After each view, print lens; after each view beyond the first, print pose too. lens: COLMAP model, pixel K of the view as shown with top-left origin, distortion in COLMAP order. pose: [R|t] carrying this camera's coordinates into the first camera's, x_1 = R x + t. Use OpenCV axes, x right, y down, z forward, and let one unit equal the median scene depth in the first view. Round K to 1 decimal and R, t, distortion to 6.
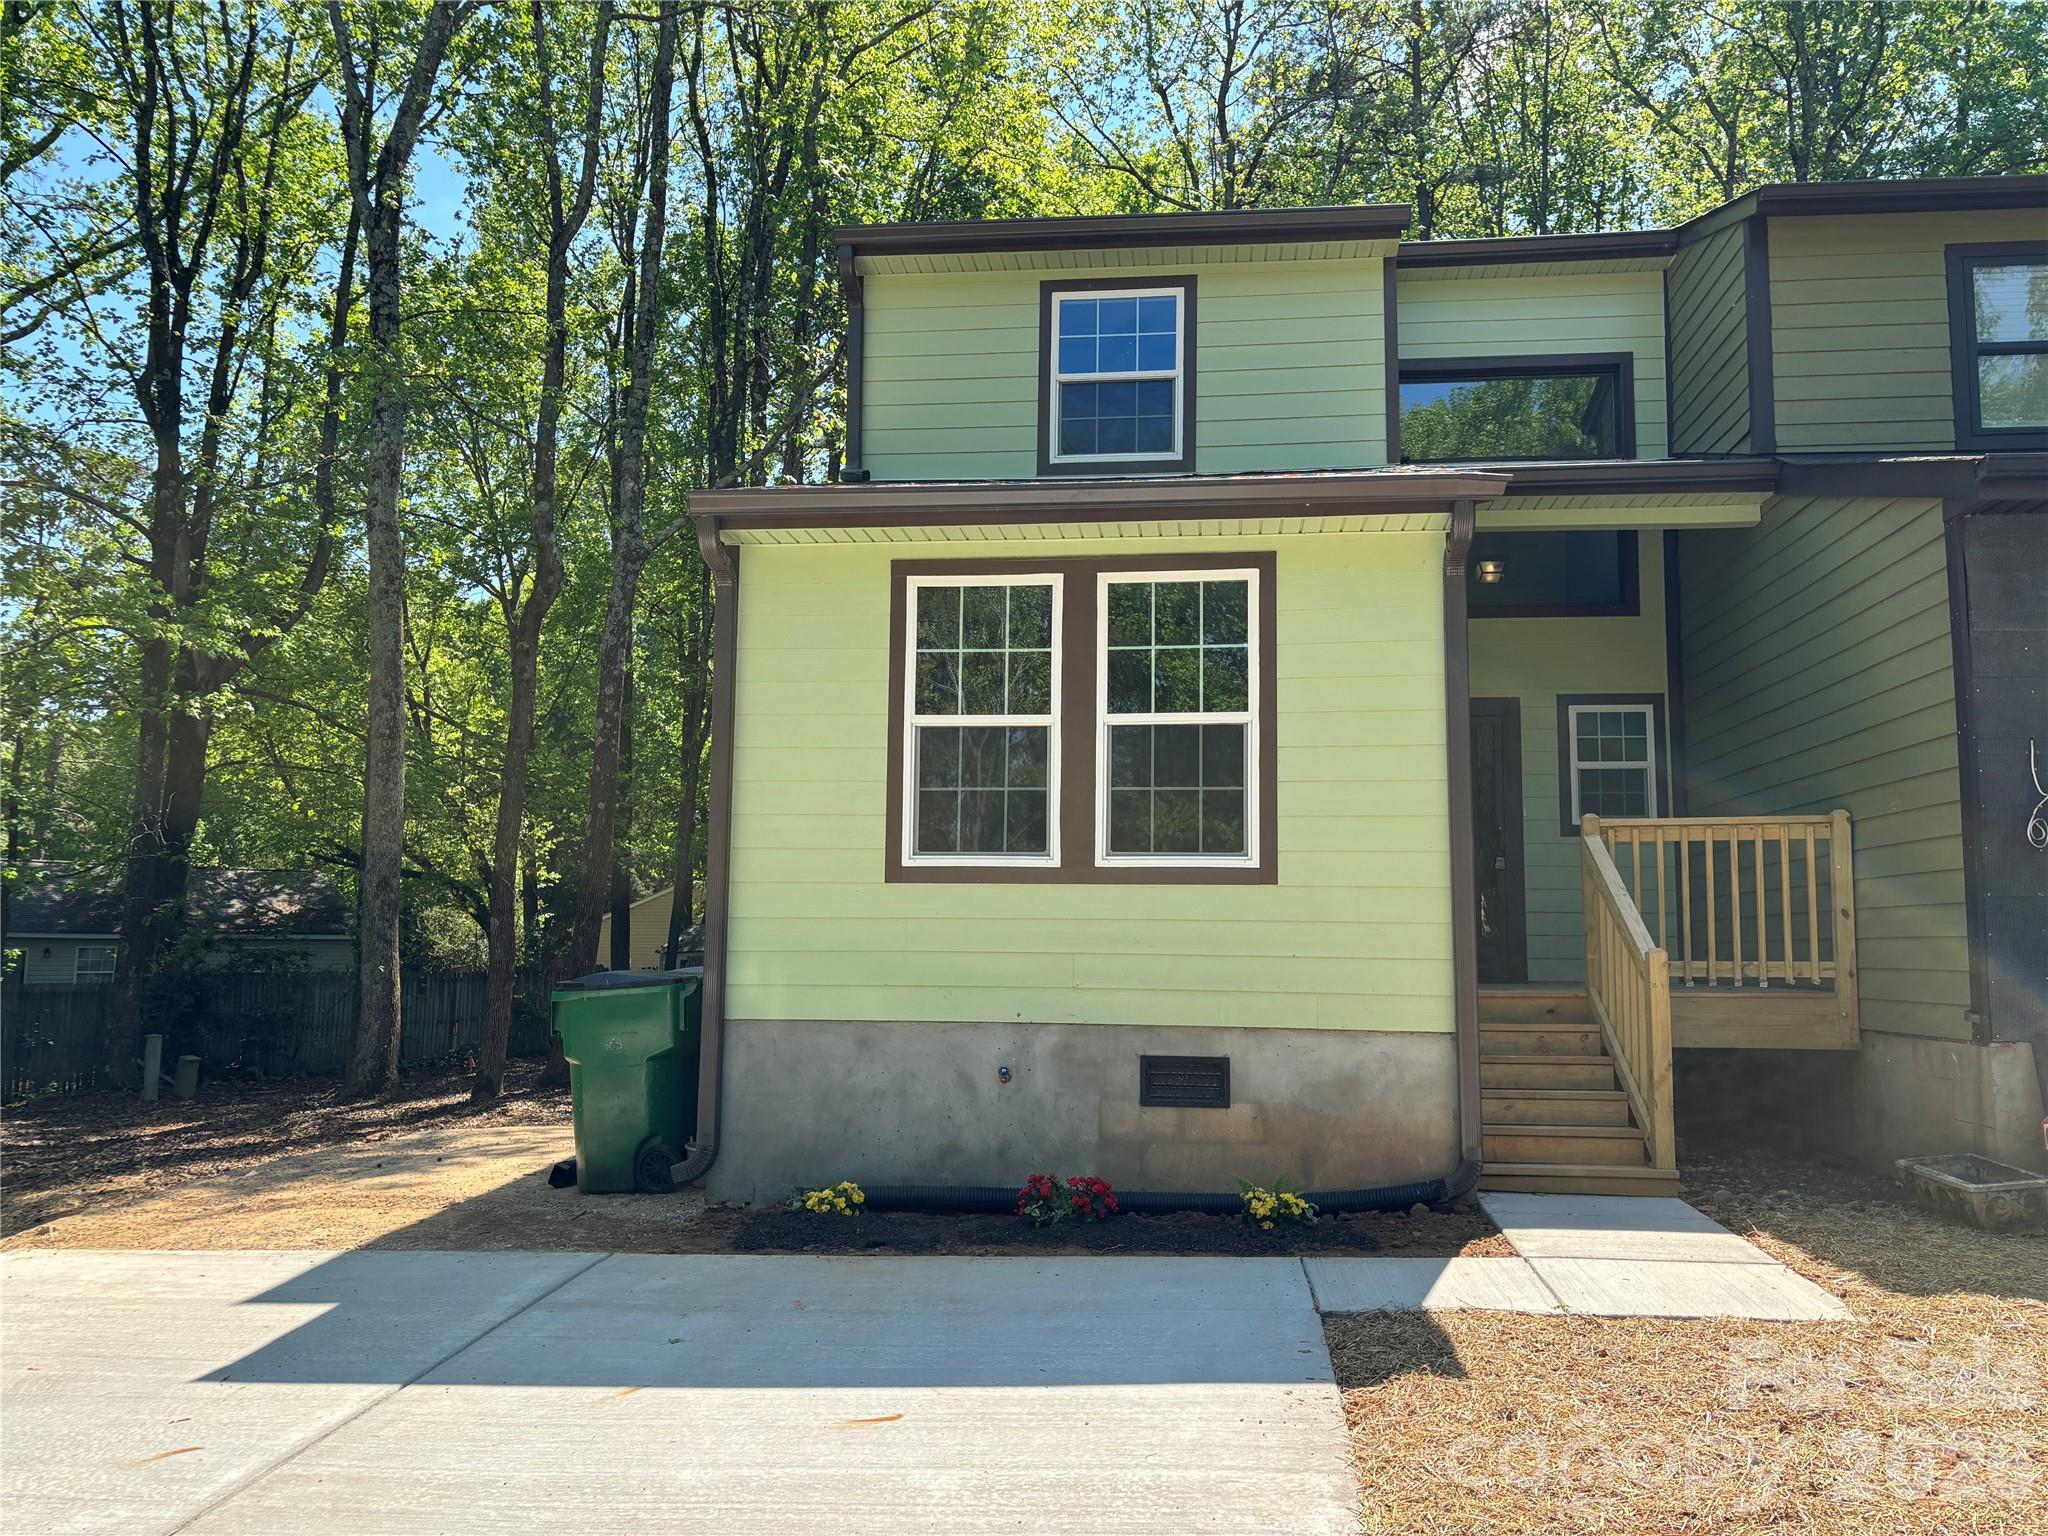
lens RADIAL K [[1534.9, 0, 1015.1], [0, 1534.9, 779.4], [0, 0, 1]] dist [0.013773, -0.000258]
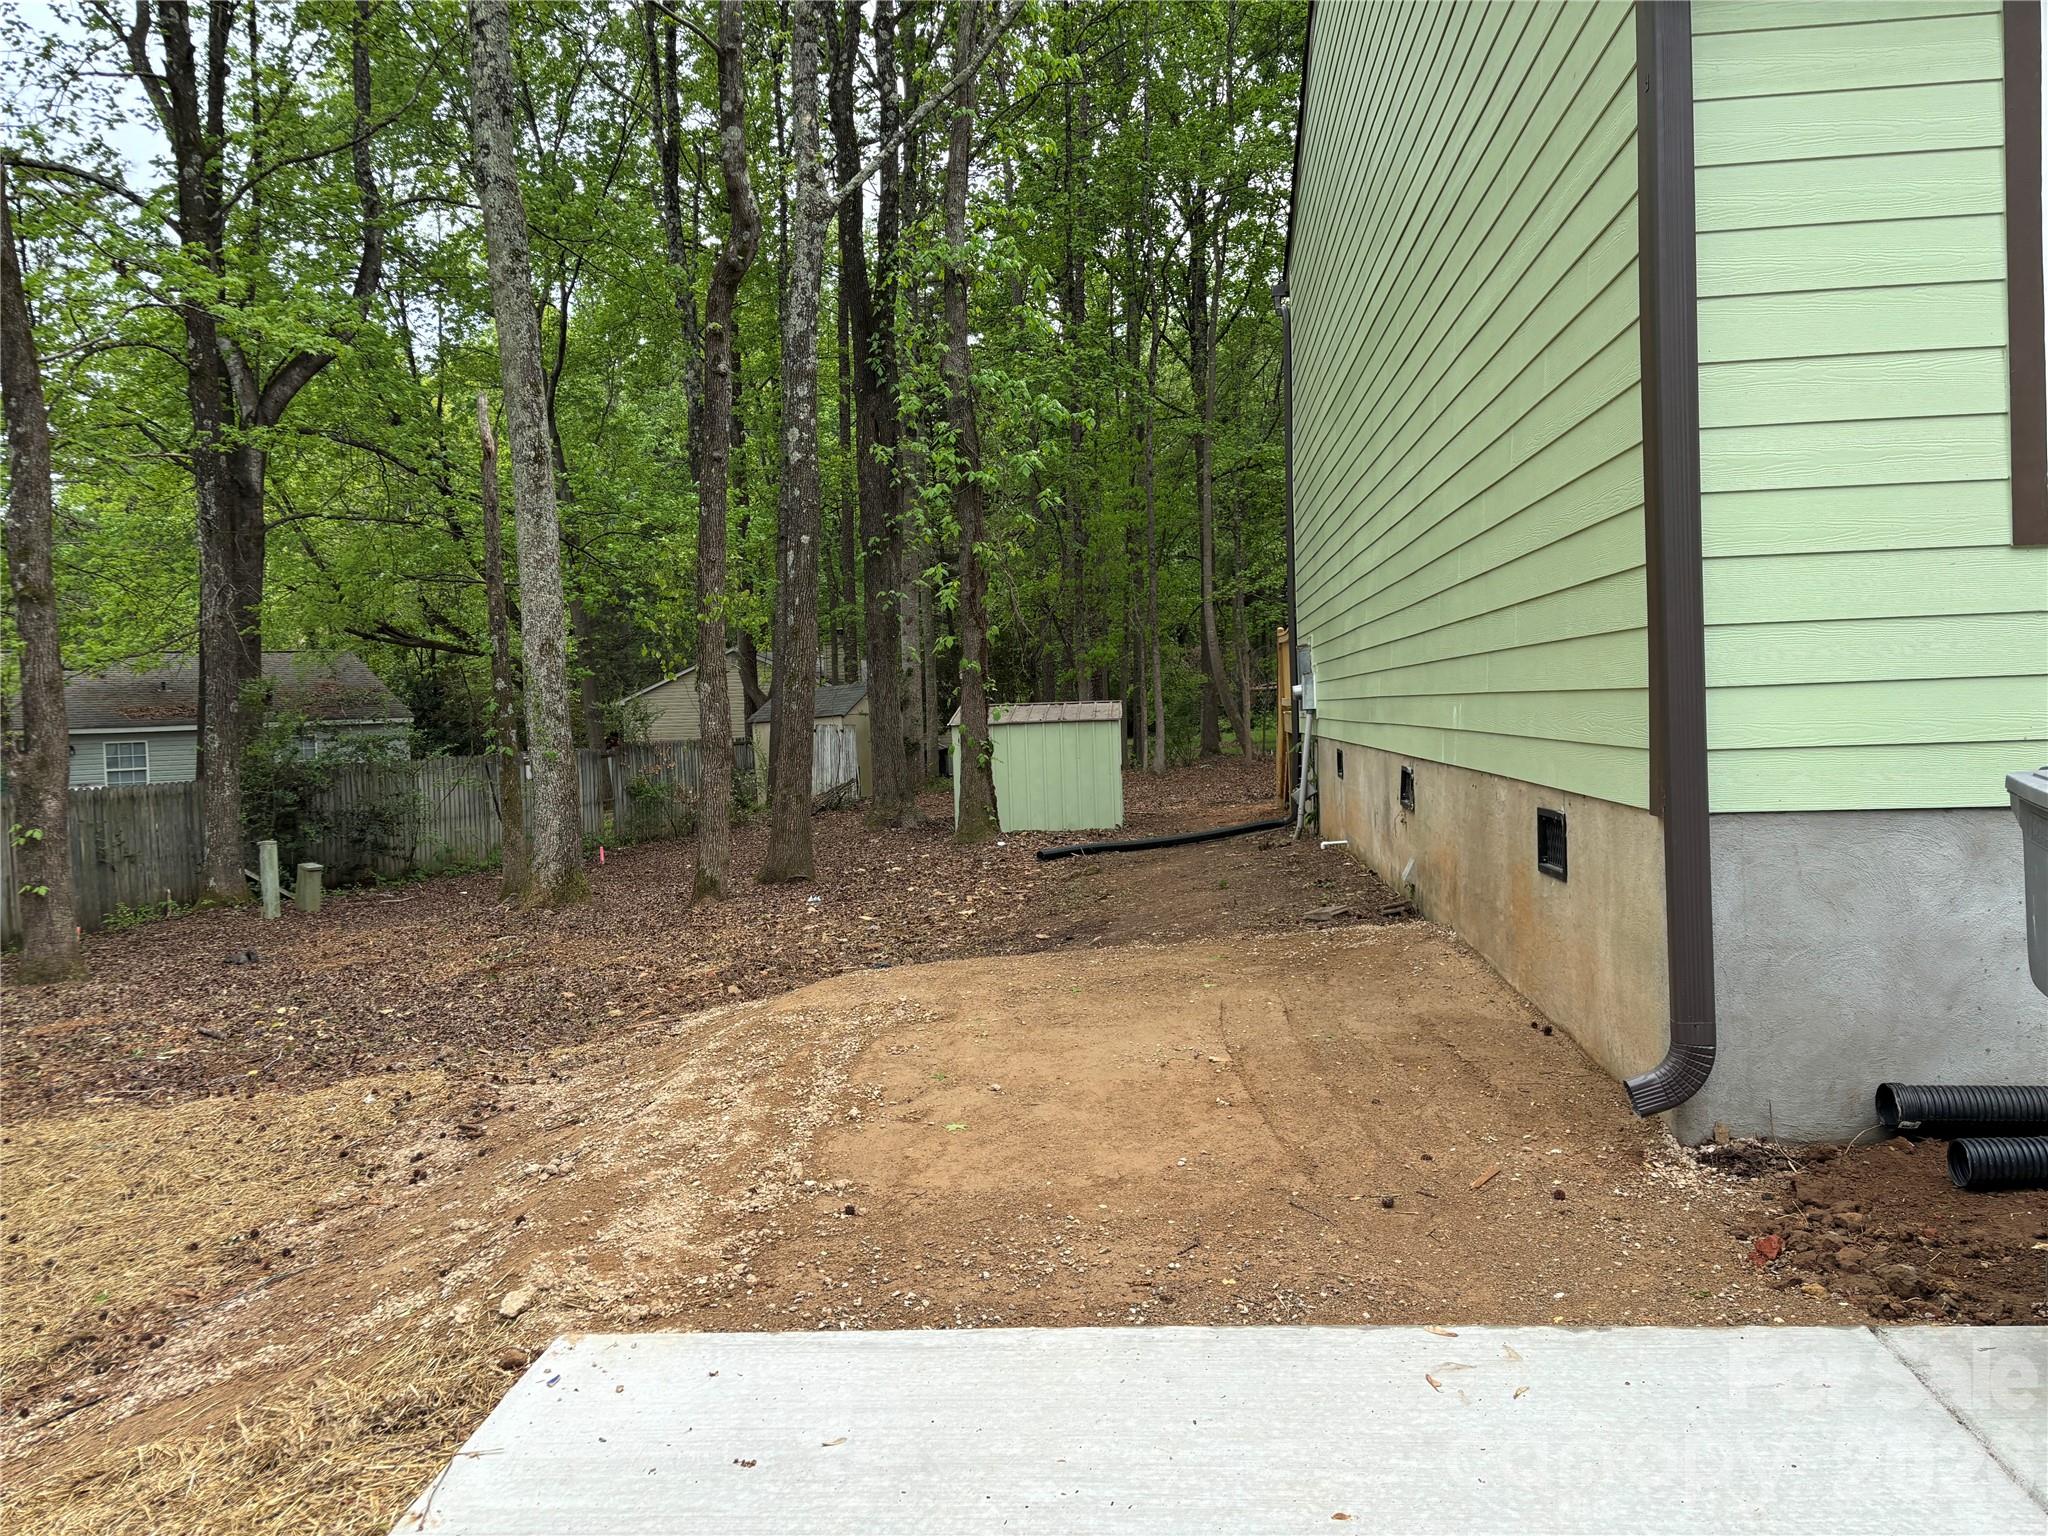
lens RADIAL K [[1534.9, 0, 1015.1], [0, 1534.9, 779.4], [0, 0, 1]] dist [0.013773, -0.000258]
pose [[0.999153, -0.040866, 0.004874, -0.390054], [0.039633, 0.987326, 0.153677, 0.050373], [-0.011092, -0.153353, 0.988109, 0.439488]]
